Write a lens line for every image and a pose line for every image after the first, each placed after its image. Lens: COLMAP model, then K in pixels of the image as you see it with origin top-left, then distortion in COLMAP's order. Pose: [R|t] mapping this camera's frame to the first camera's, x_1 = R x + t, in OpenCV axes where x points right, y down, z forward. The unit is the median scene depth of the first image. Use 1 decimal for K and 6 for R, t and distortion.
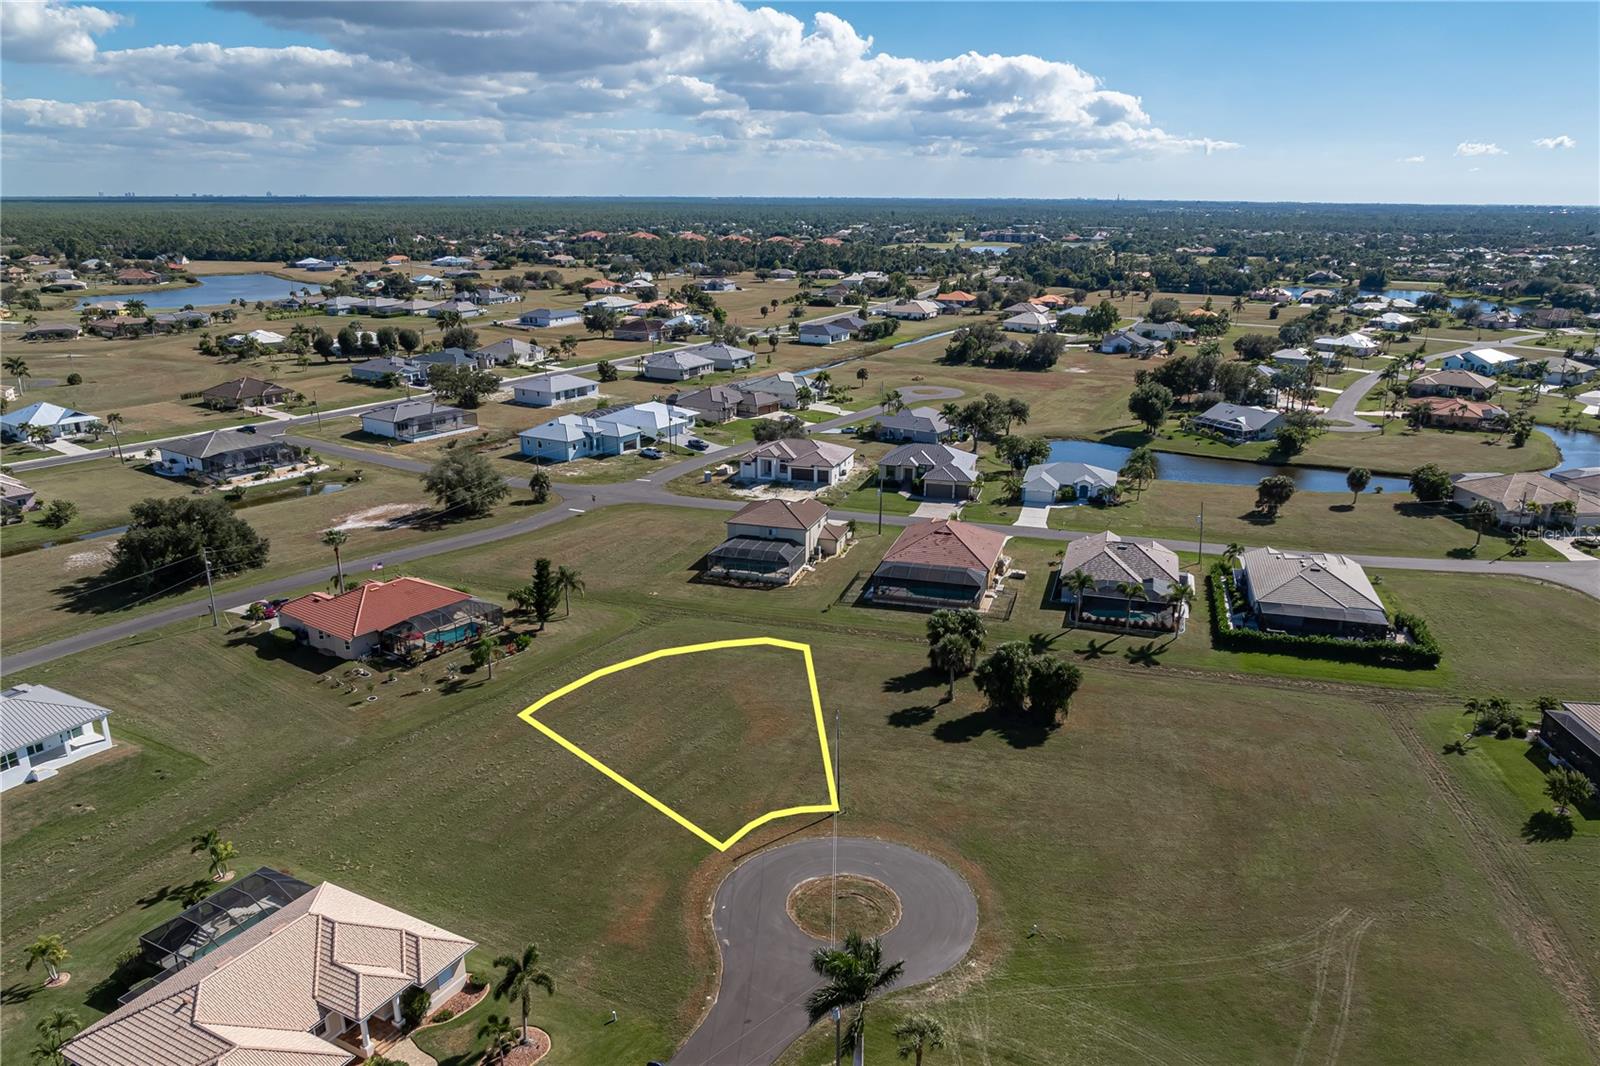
lens RADIAL K [[1131.3, 0, 807.8], [0, 1131.3, 544.6], [0, 0, 1]] dist [-0.026984, 0.011383]
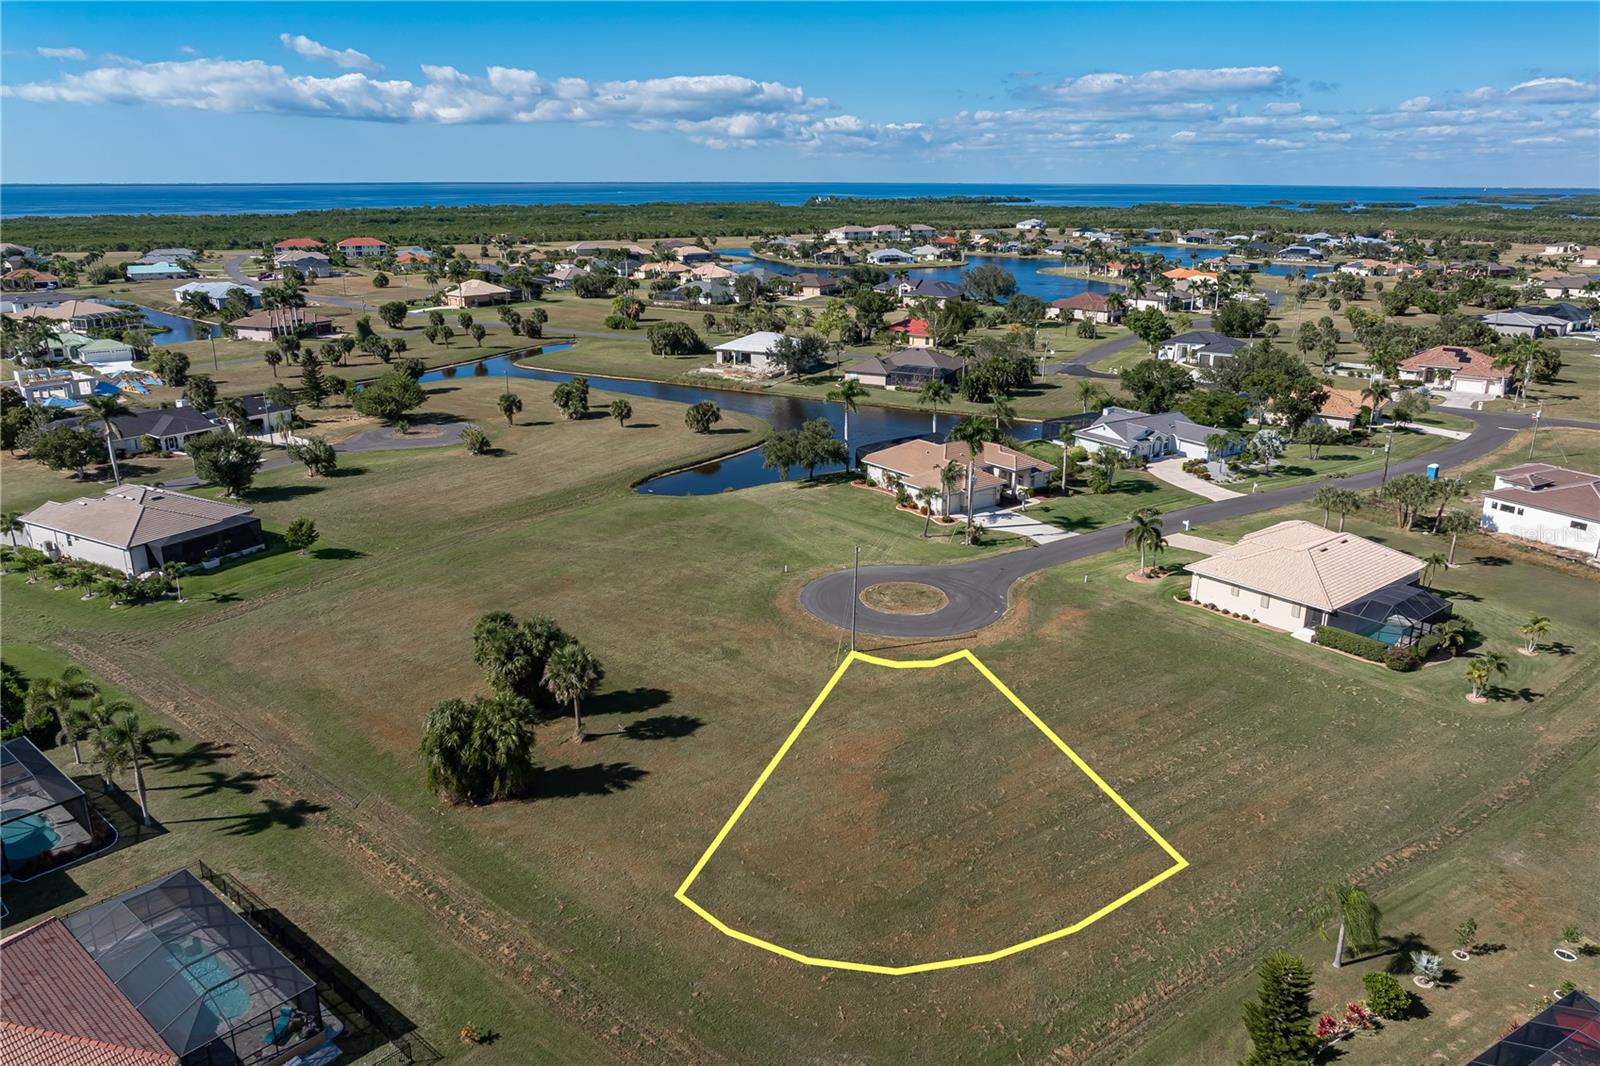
lens RADIAL K [[1126.5, 0, 804.2], [0, 1126.5, 529.7], [0, 0, 1]] dist [-0.029351, 0.010421]
pose [[-0.918108, -0.125156, 0.376049, -0.148182], [0.110556, 0.830291, 0.546255, -0.201528], [-0.380597, 0.543096, -0.748460, 0.865397]]
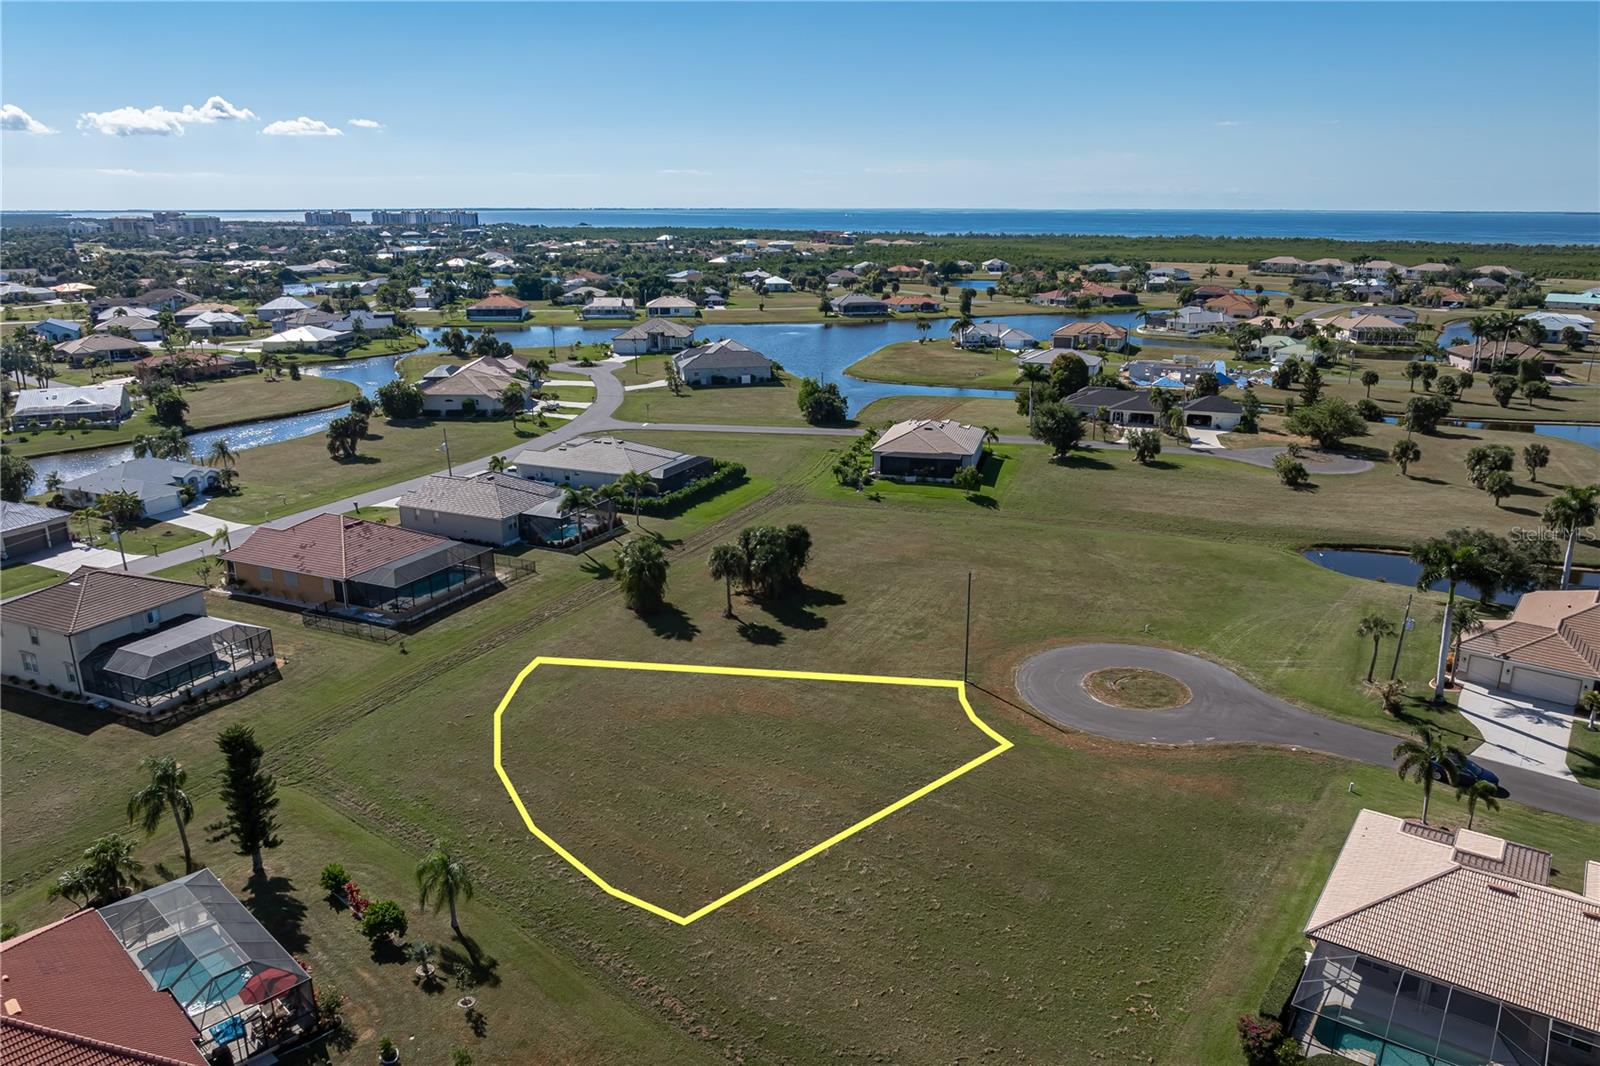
lens RADIAL K [[1131.3, 0, 807.8], [0, 1131.3, 544.6], [0, 0, 1]] dist [-0.026984, 0.011383]
pose [[0.132280, -0.289927, 0.947863, -0.442480], [0.293065, 0.924954, 0.242021, -0.072556], [-0.946898, 0.245771, 0.207321, 0.459642]]
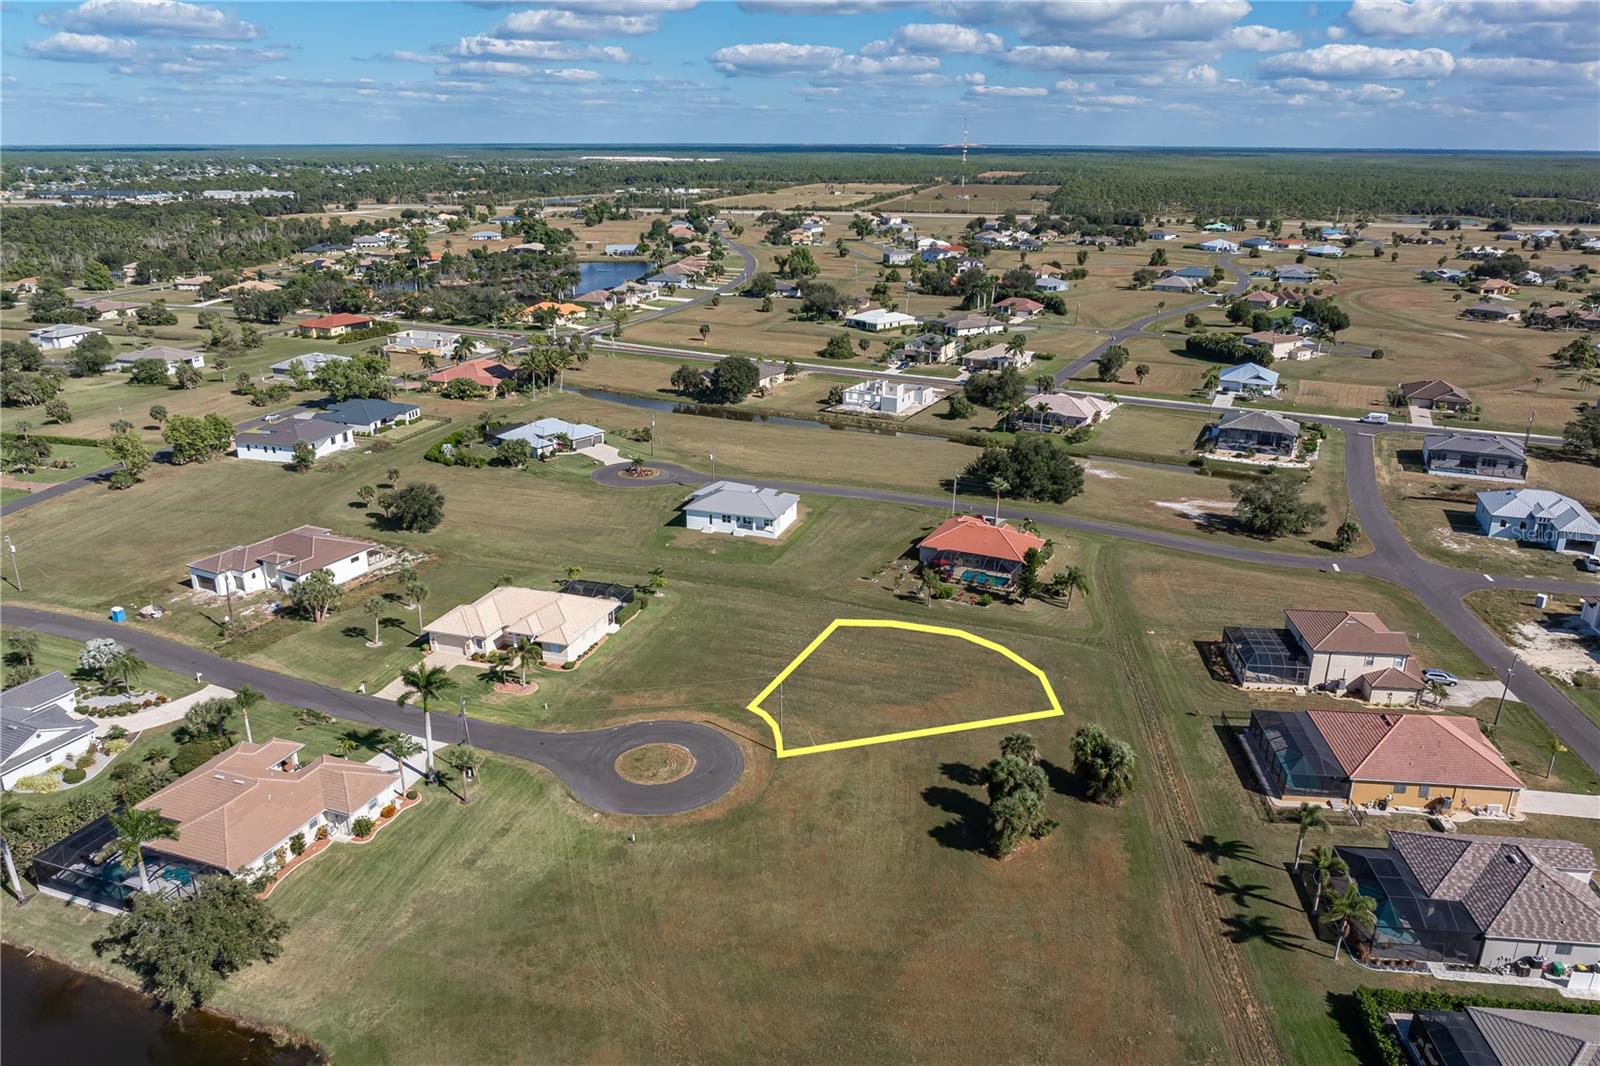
lens RADIAL K [[1131.3, 0, 807.8], [0, 1131.3, 544.6], [0, 0, 1]] dist [-0.026984, 0.011383]
pose [[0.179720, 0.328003, -0.927424, 0.583372], [-0.294384, 0.917502, 0.267447, -0.169050], [0.938637, 0.224953, 0.261452, 0.327038]]
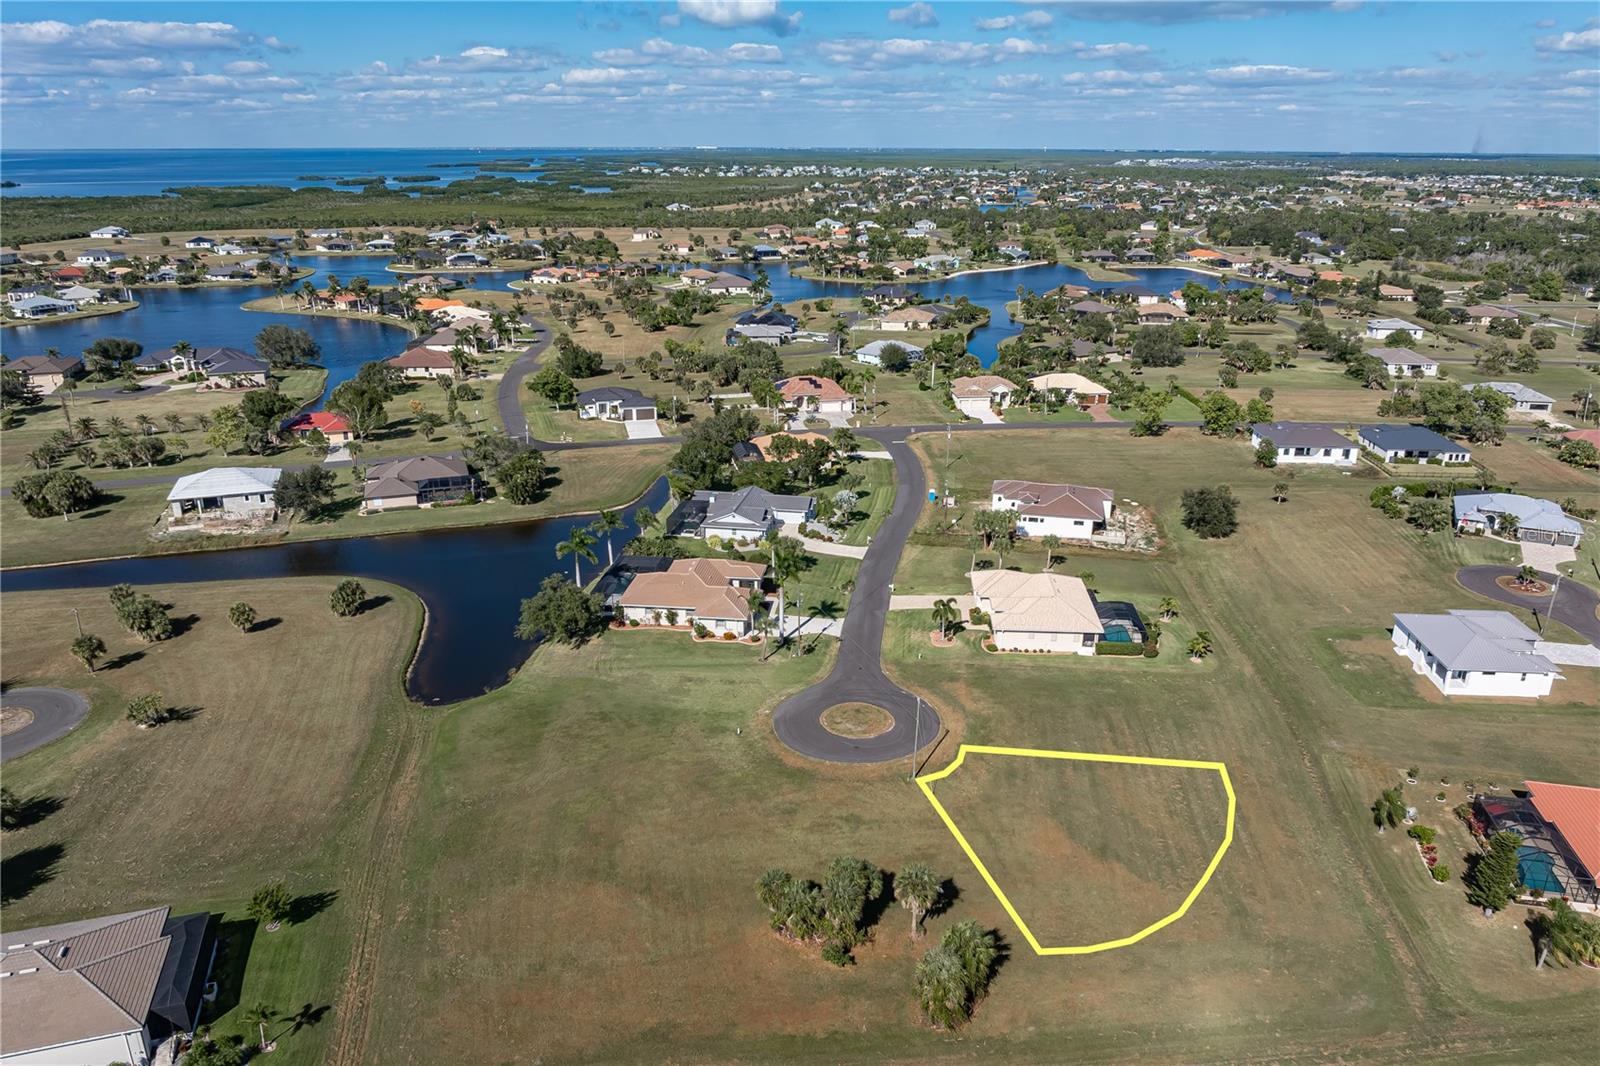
lens RADIAL K [[1131.3, 0, 807.8], [0, 1131.3, 544.6], [0, 0, 1]] dist [-0.026984, 0.011383]
pose [[-0.914788, 0.127721, -0.383210, 0.294621], [-0.127578, 0.808777, 0.574111, -0.340986], [0.383257, 0.574079, -0.723566, 0.871017]]
